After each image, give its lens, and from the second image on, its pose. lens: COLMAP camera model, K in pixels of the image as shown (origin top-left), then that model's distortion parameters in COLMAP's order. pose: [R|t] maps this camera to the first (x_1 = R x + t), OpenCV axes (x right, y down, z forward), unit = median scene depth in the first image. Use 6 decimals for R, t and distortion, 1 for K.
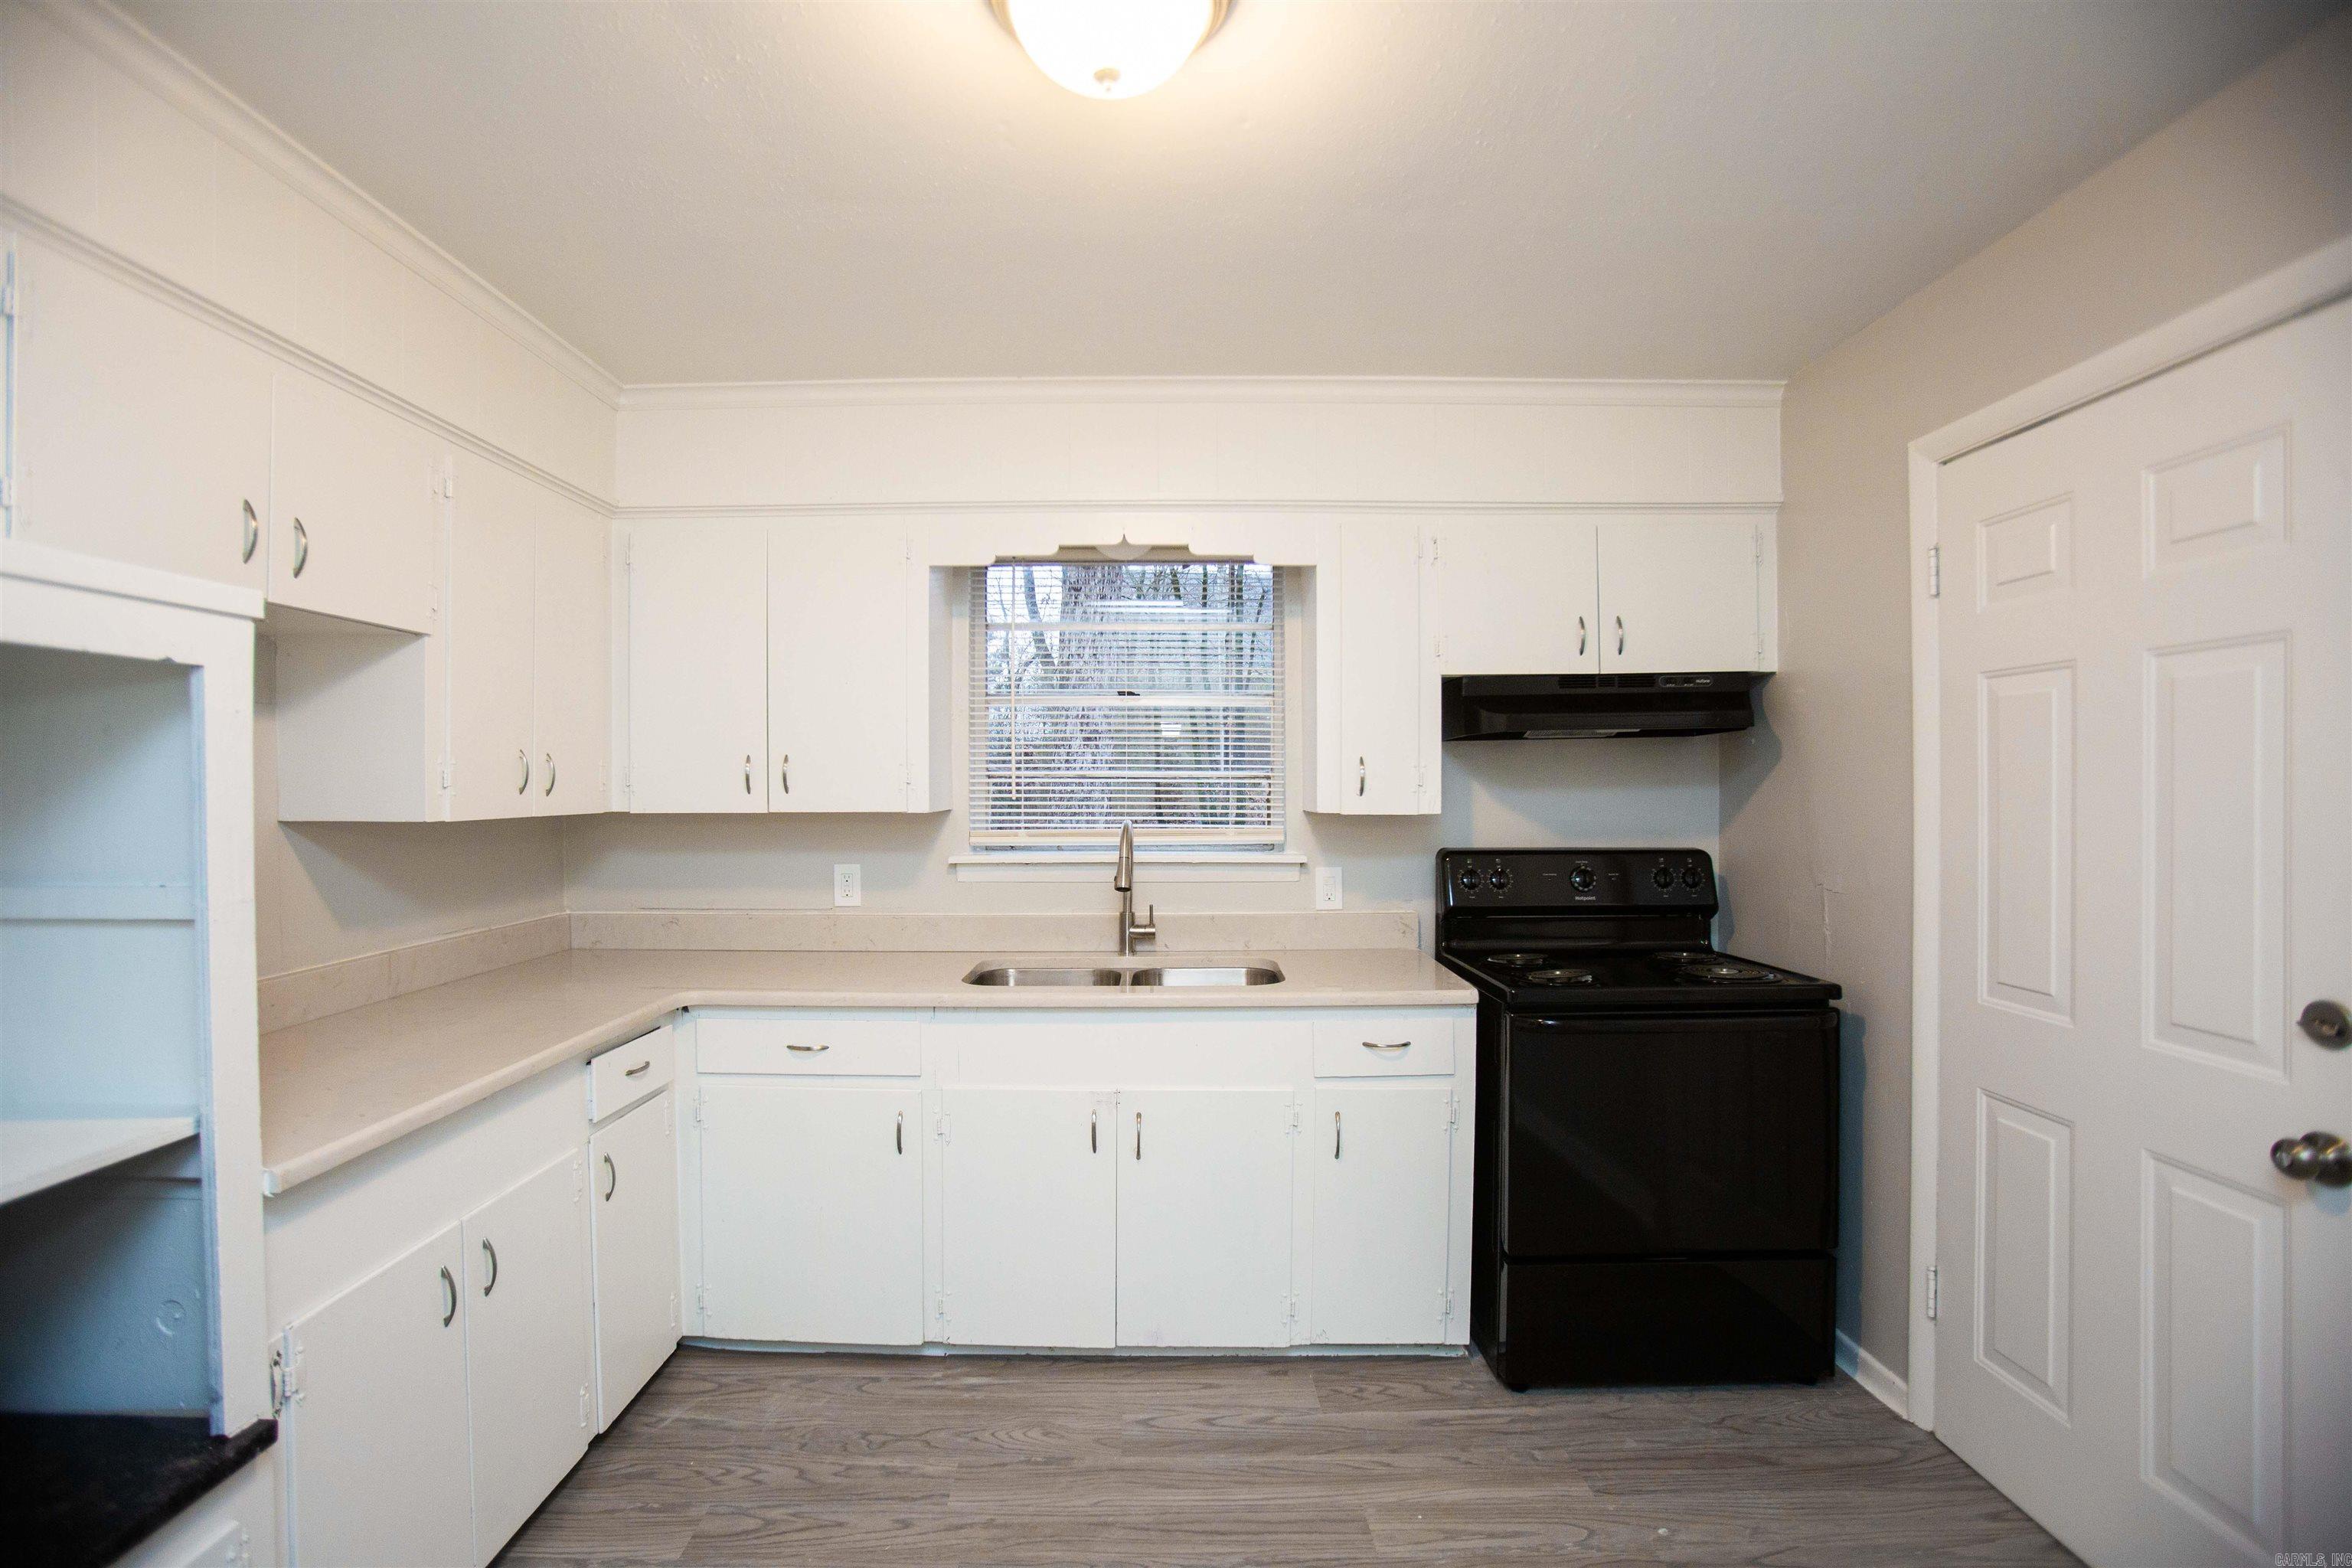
lens RADIAL K [[1085.5, 0, 1152.0], [0, 1085.5, 786.5], [0, 0, 1]] dist [-0.077617, 0.031423]
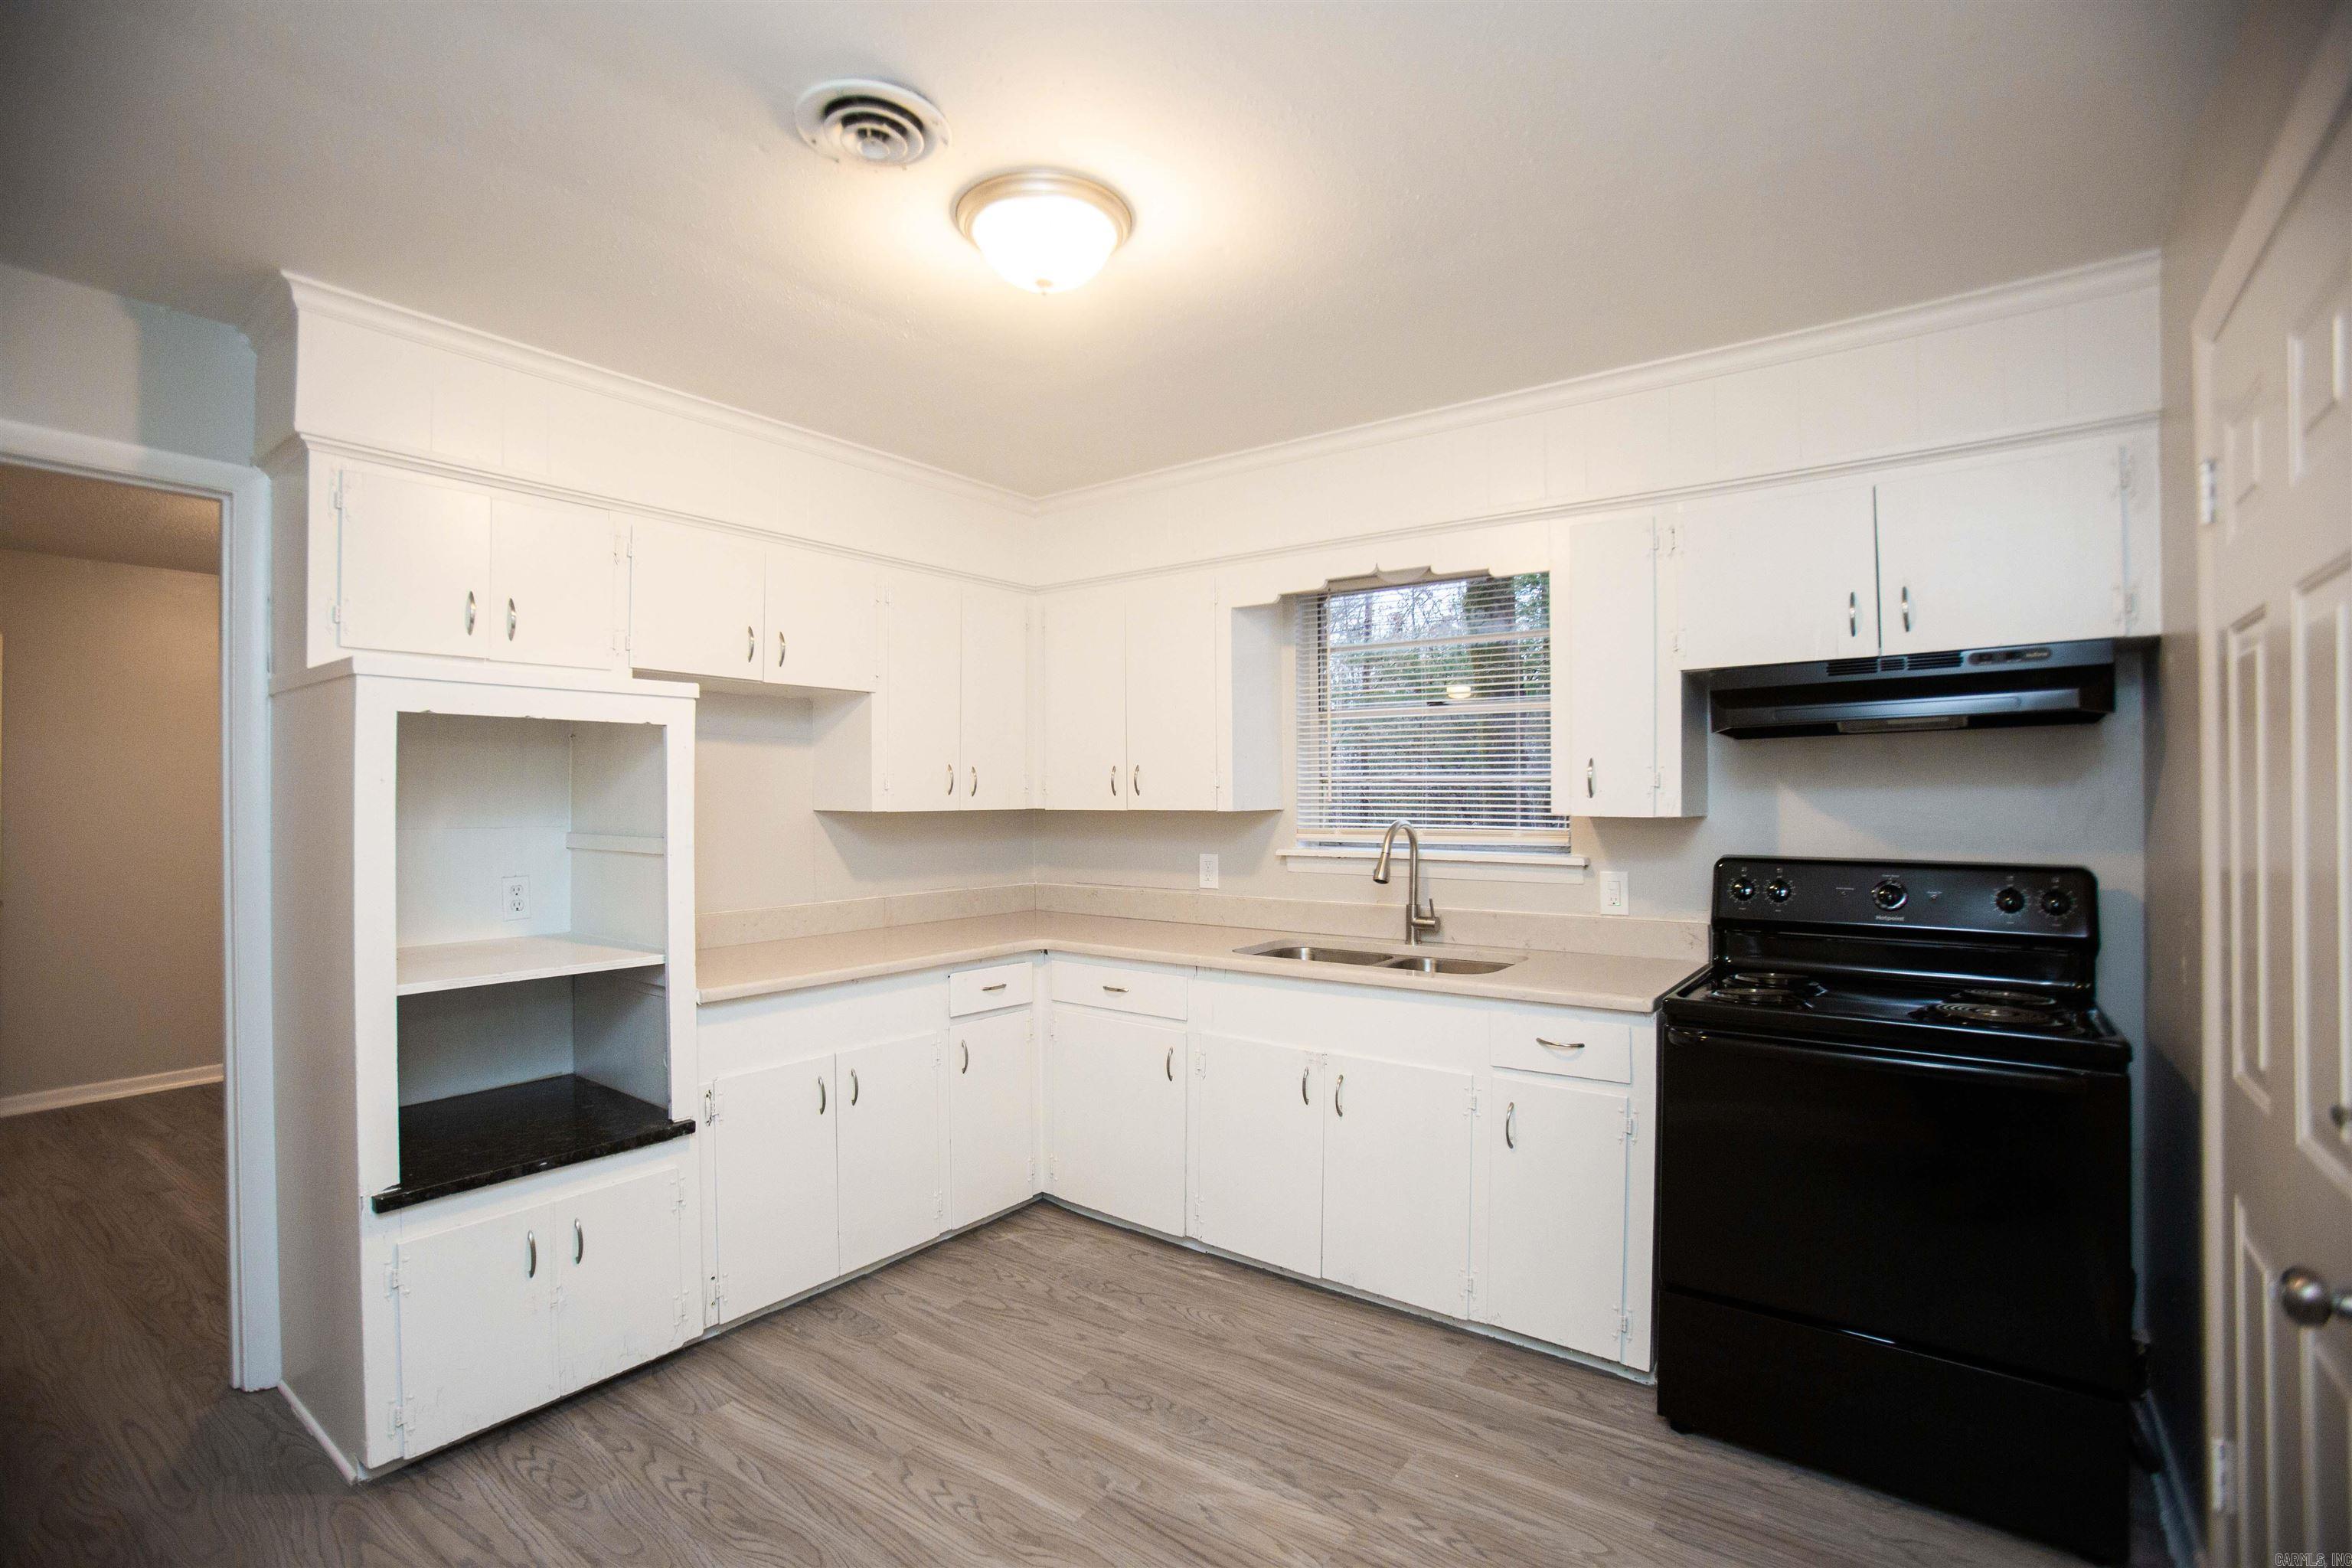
lens RADIAL K [[1085.5, 0, 1152.0], [0, 1085.5, 786.5], [0, 0, 1]] dist [-0.077617, 0.031423]
pose [[0.796783, -0.004831, -0.604247, 0.527539], [-0.001087, 0.999955, -0.009427, 0.009181], [0.604265, 0.008168, 0.796741, -0.028571]]
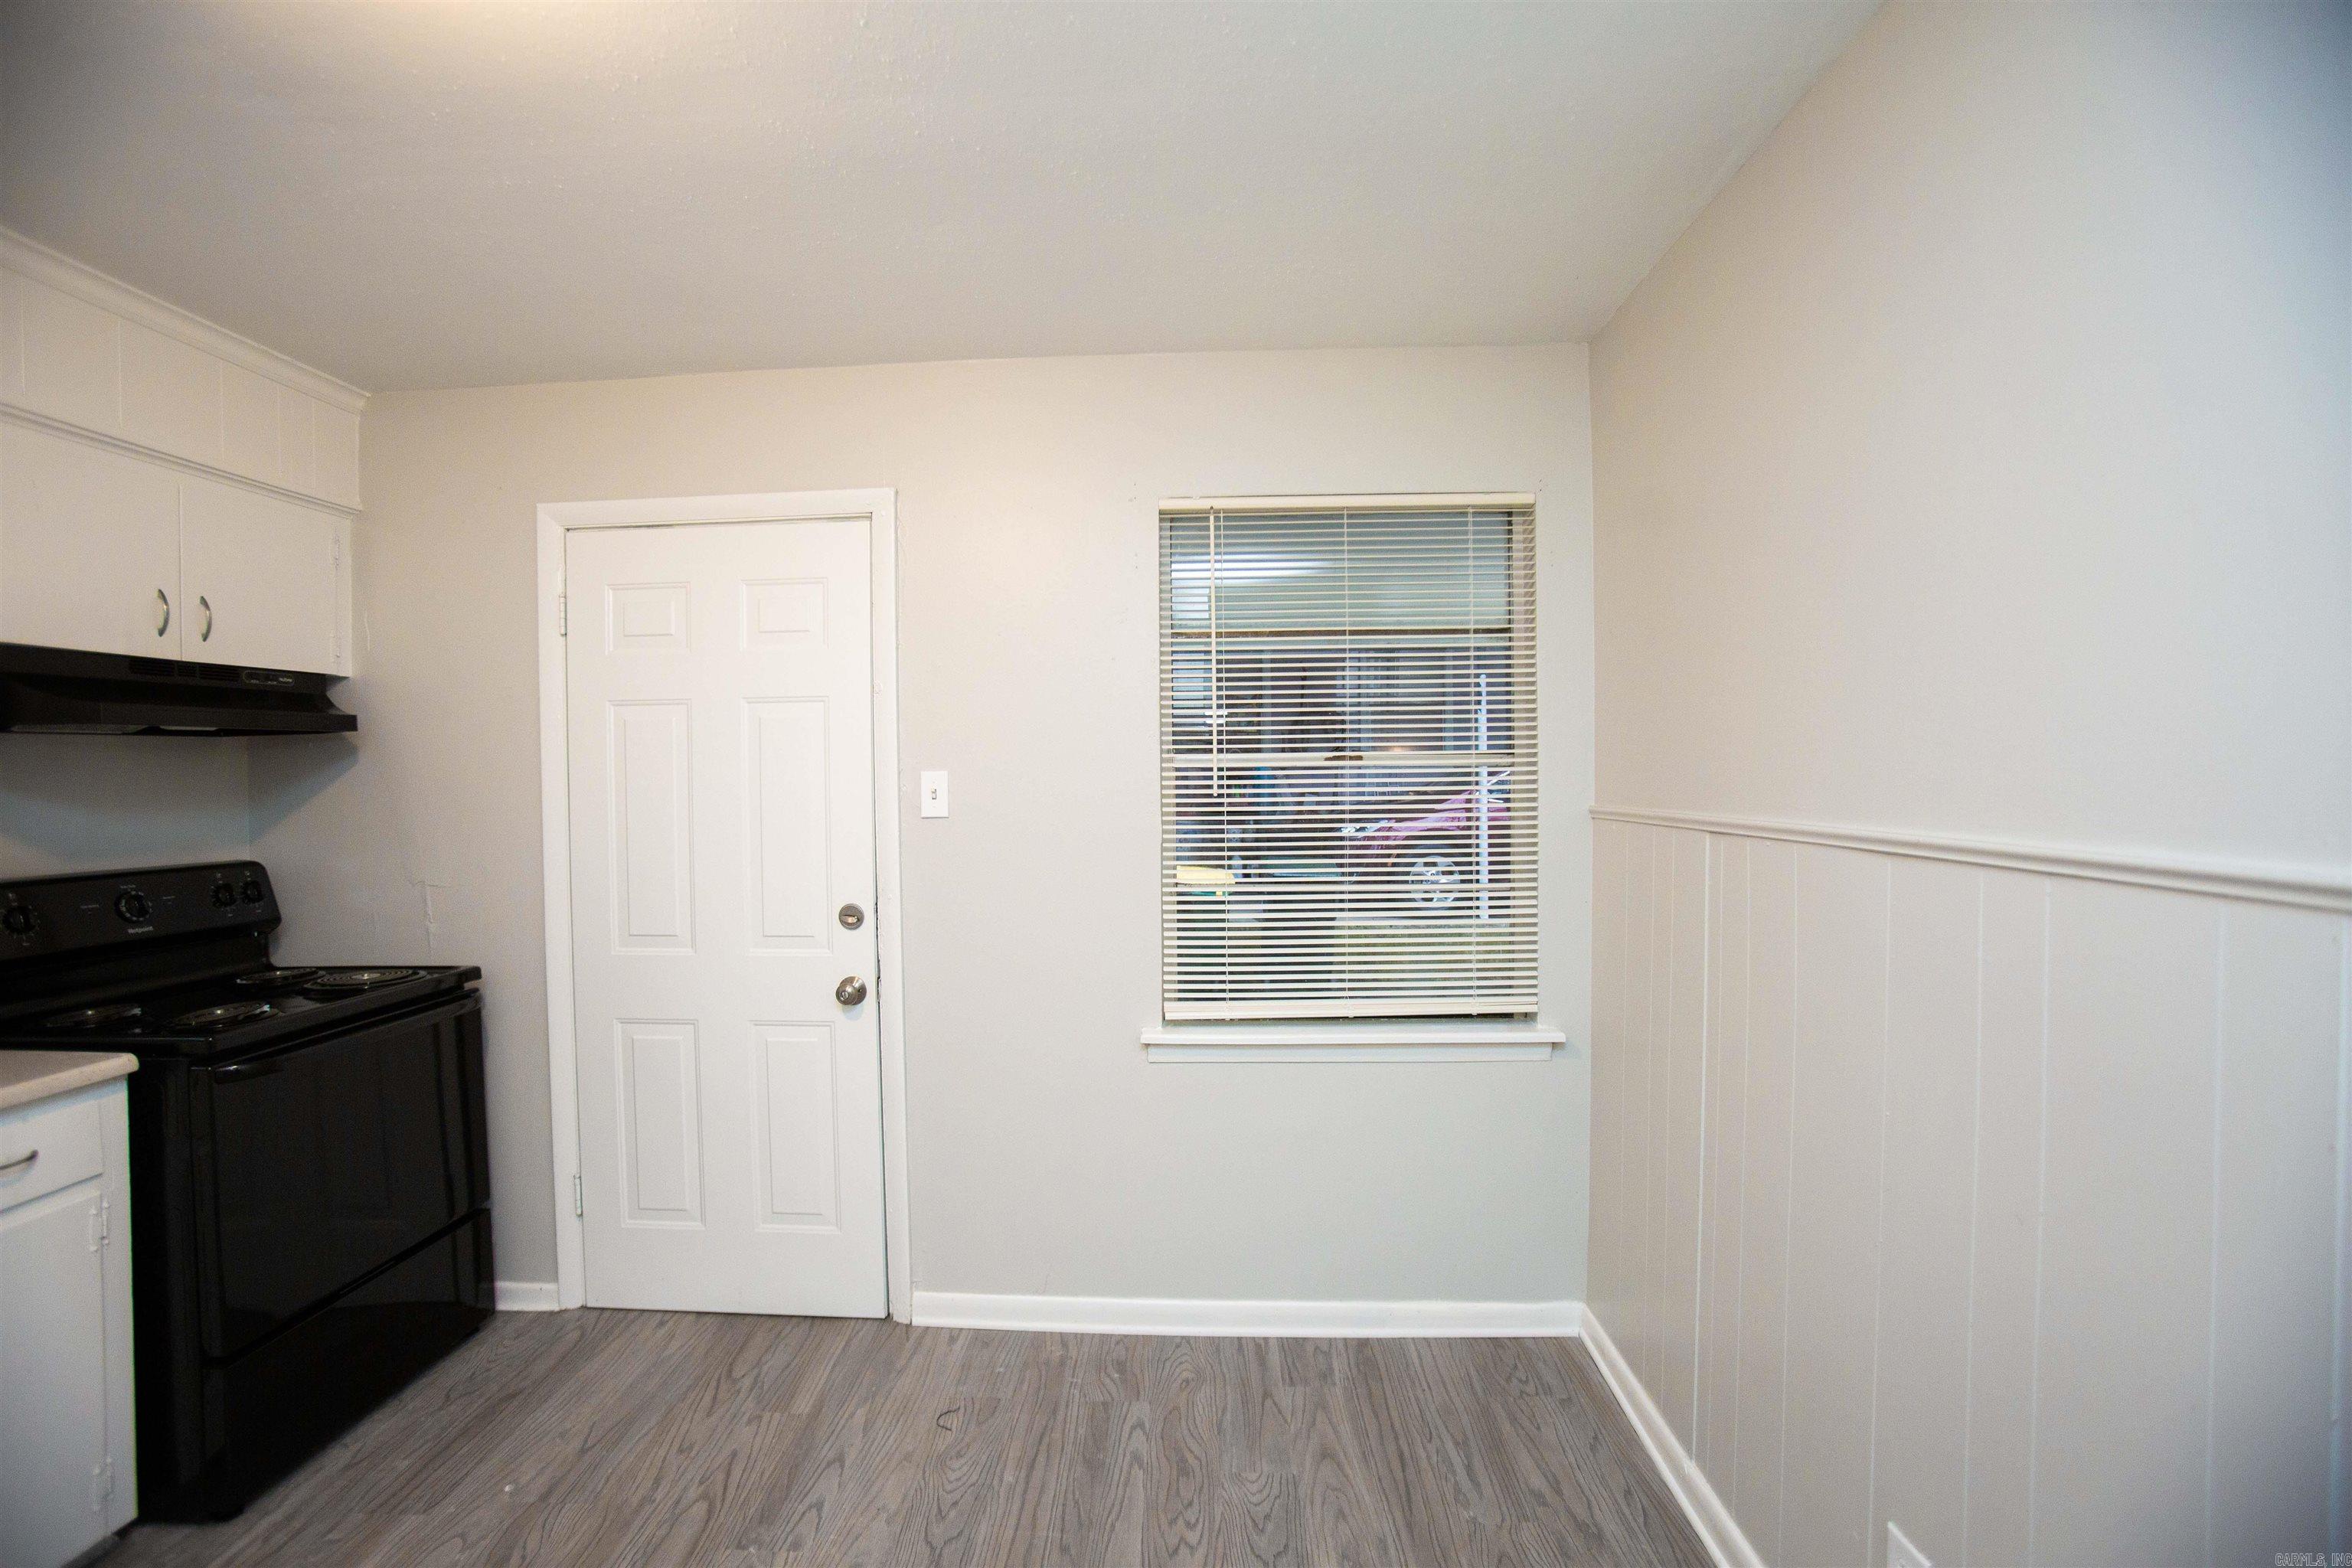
lens RADIAL K [[1085.5, 0, 1152.0], [0, 1085.5, 786.5], [0, 0, 1]] dist [-0.077617, 0.031423]
pose [[0.037020, -0.005097, 0.999302, -0.429505], [0.009724, 0.999941, 0.004740, -0.001999], [-0.999267, 0.009542, 0.037067, 0.232075]]
